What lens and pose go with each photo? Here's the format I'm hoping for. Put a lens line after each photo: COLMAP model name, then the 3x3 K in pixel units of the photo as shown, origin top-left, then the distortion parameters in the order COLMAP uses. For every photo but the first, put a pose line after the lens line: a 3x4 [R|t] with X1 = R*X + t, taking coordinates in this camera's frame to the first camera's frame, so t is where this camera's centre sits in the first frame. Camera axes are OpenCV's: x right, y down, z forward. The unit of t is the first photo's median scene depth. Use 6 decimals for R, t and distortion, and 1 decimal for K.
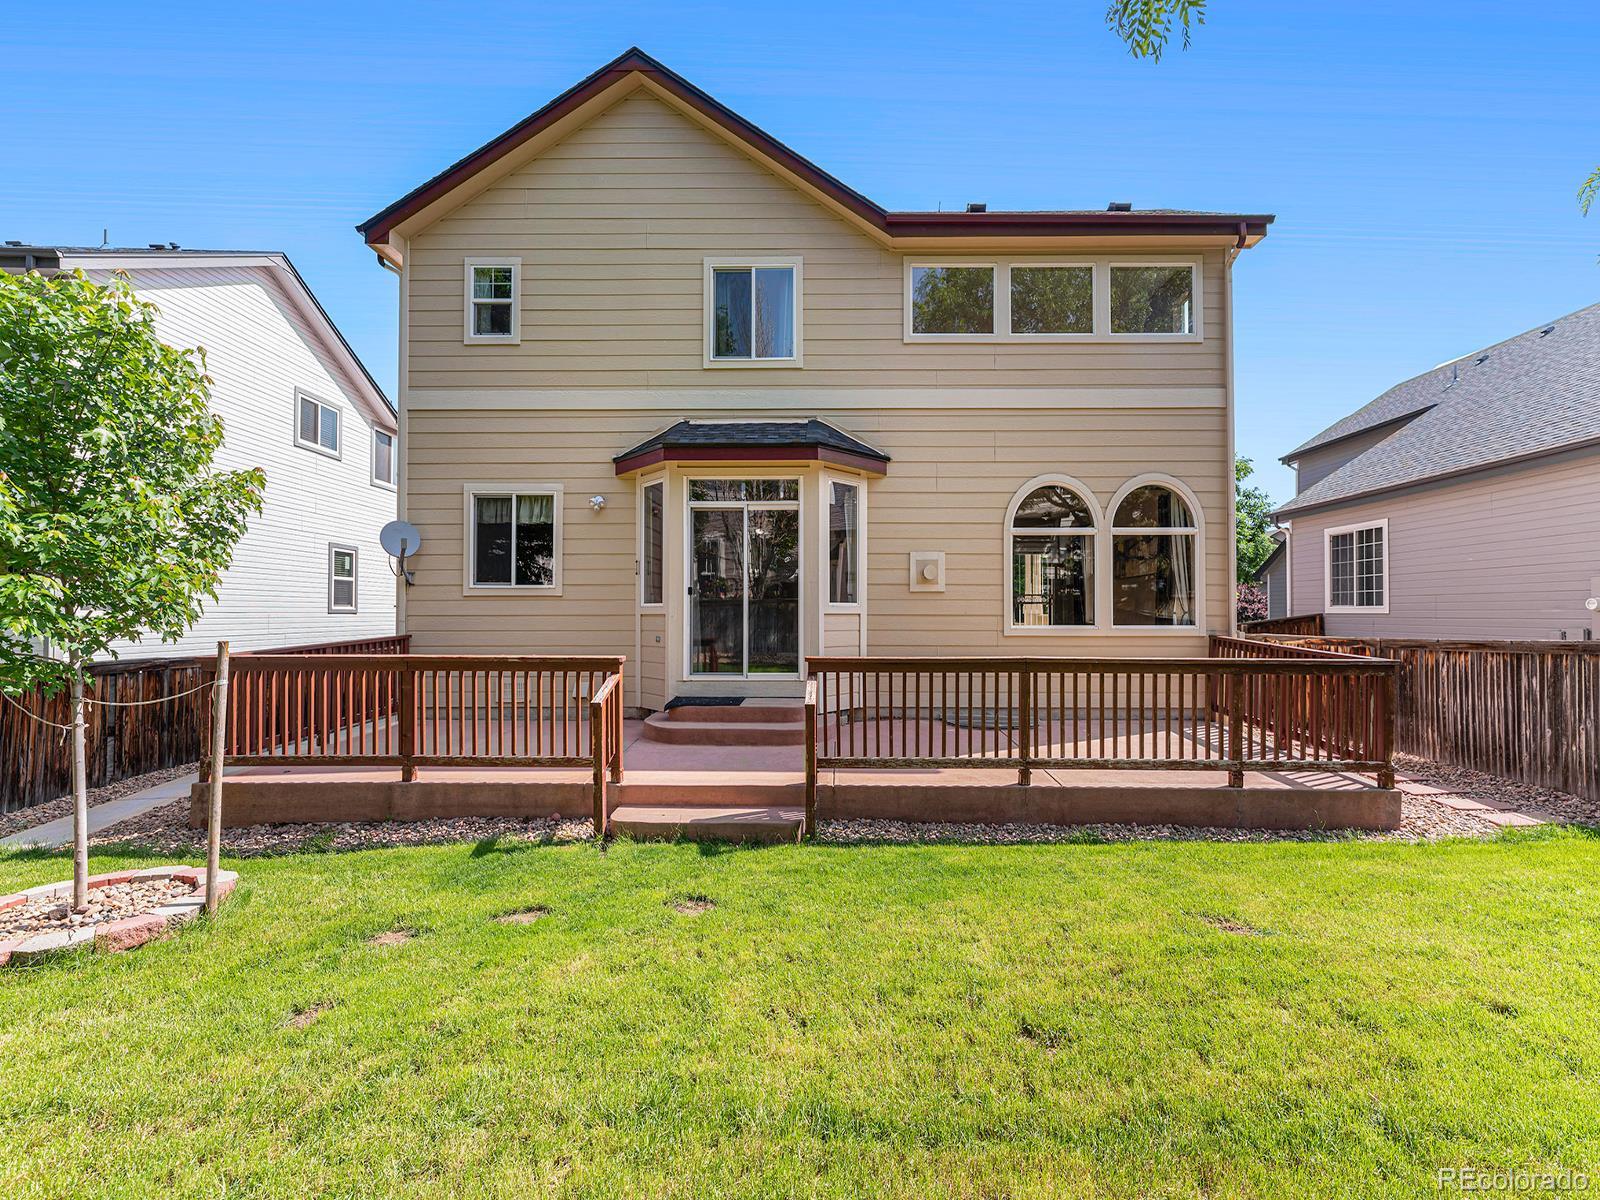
lens RADIAL K [[656.3, 0, 800.0], [0, 656.3, 600.0], [0, 0, 1]] dist [-0.000746, 0.000061]
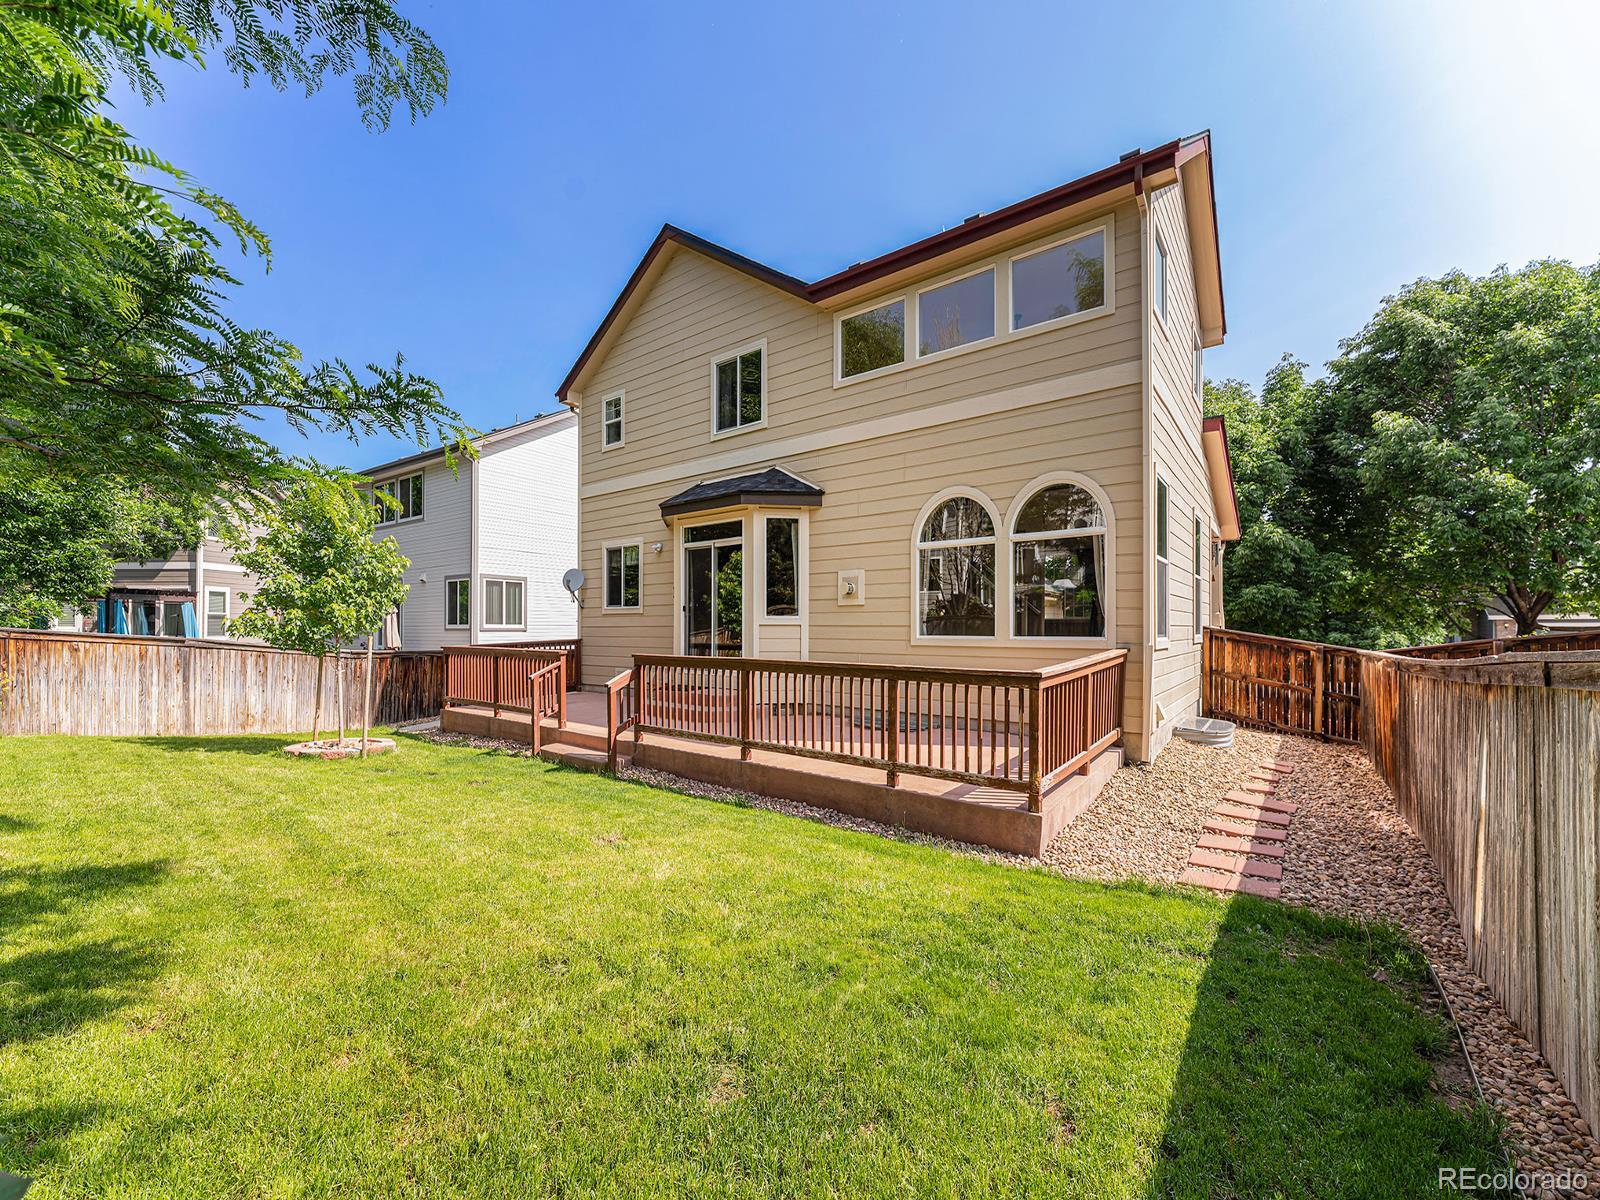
lens RADIAL K [[654.5, 0, 788.9], [0, 654.5, 614.5], [0, 0, 1]] dist [0.000265, -0.000064]
pose [[0.790787, -0.012482, -0.611964, 0.804118], [0.011897, 0.999917, -0.005021, 0.007850], [0.611975, -0.003310, 0.790870, 0.044009]]
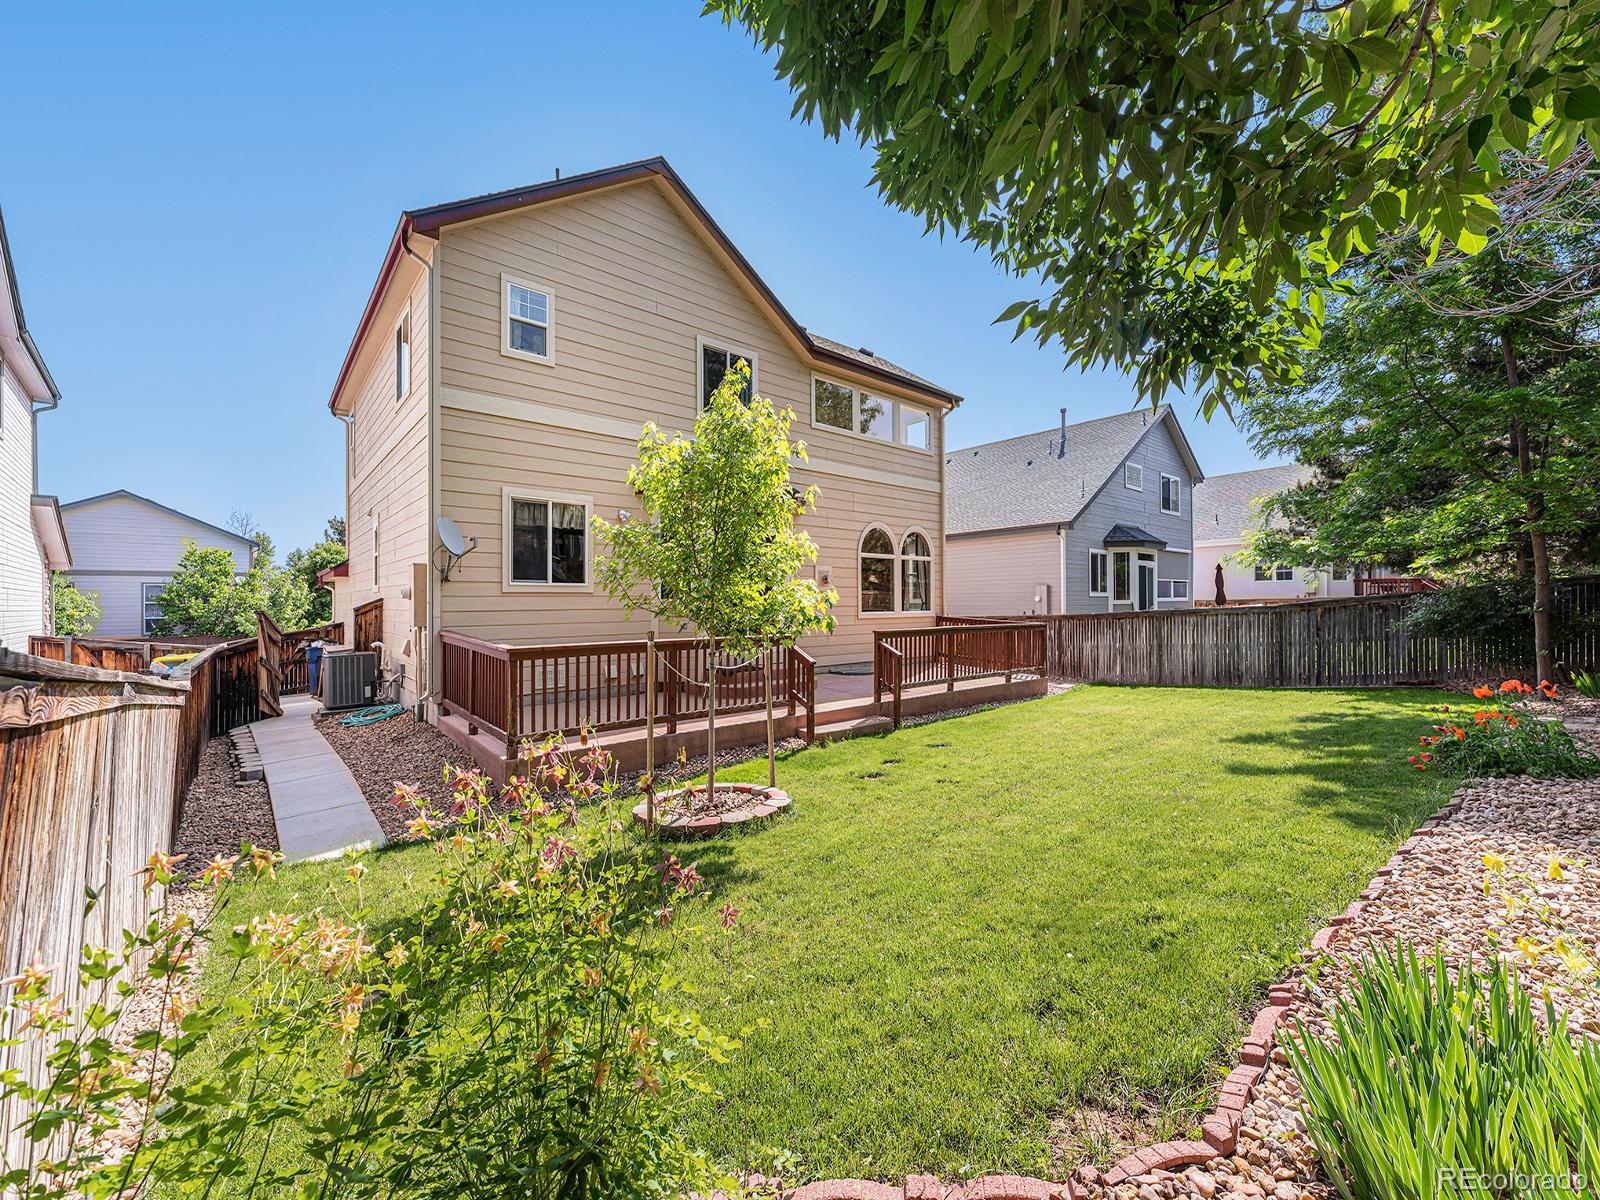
lens RADIAL K [[636.5, 0, 791.8], [0, 636.5, 607.1], [0, 0, 1]] dist [0.000704, 0.000095]
pose [[0.756090, -0.009405, 0.654400, -0.856631], [-0.010873, 0.999578, 0.026929, -0.014673], [-0.654377, -0.027476, 0.755669, -0.099038]]
